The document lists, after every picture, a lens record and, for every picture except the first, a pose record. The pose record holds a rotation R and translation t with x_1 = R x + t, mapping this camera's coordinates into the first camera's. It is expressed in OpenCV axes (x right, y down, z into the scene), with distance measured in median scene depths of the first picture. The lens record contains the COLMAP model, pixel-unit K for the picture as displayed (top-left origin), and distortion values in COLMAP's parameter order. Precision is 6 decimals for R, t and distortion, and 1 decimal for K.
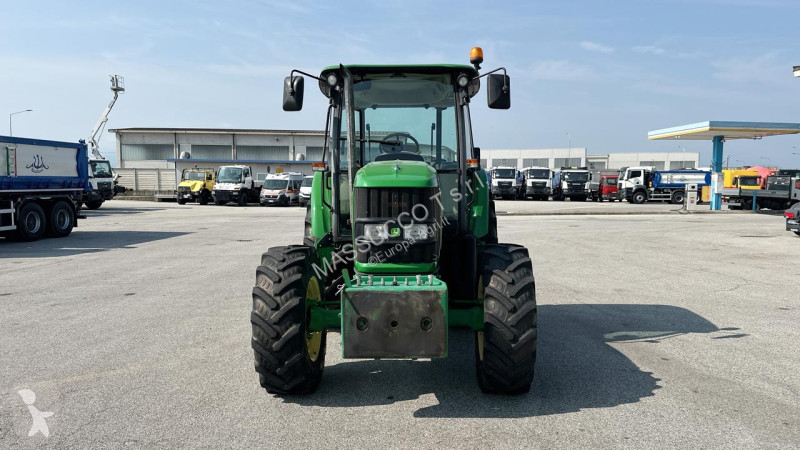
lens RADIAL K [[629.6, 0, 422.0], [0, 629.6, 234.6], [0, 0, 1]] dist [0.067679, -0.106601]
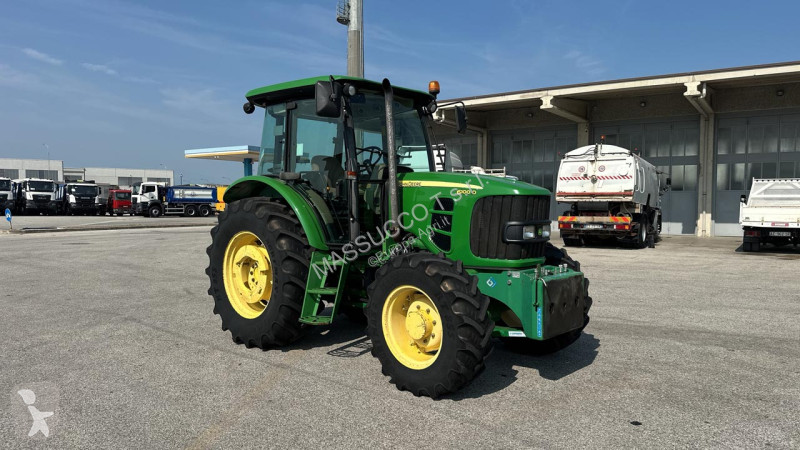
lens RADIAL K [[571.3, 0, 401.9], [0, 571.3, 249.1], [0, 0, 1]] dist [0.038734, -0.032275]
pose [[0.681164, -0.059464, 0.729712, -0.085544], [0.054121, 0.998059, 0.030811, -0.002037], [-0.730128, 0.018505, 0.683060, 0.036262]]
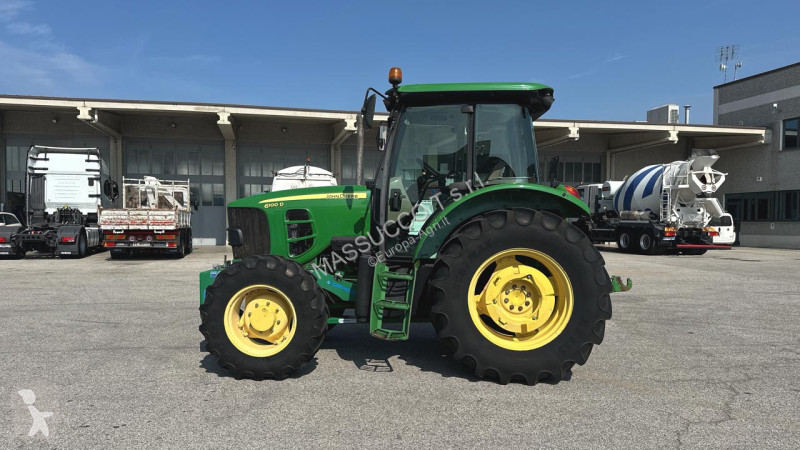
lens RADIAL K [[600.4, 0, 382.9], [0, 600.4, 239.3], [0, 0, 1]] dist [0.047430, -0.050996]
pose [[-0.025074, -0.033693, 0.999118, -0.158183], [0.067168, 0.997117, 0.035311, -0.008539], [-0.997427, 0.067994, -0.022739, 0.144326]]
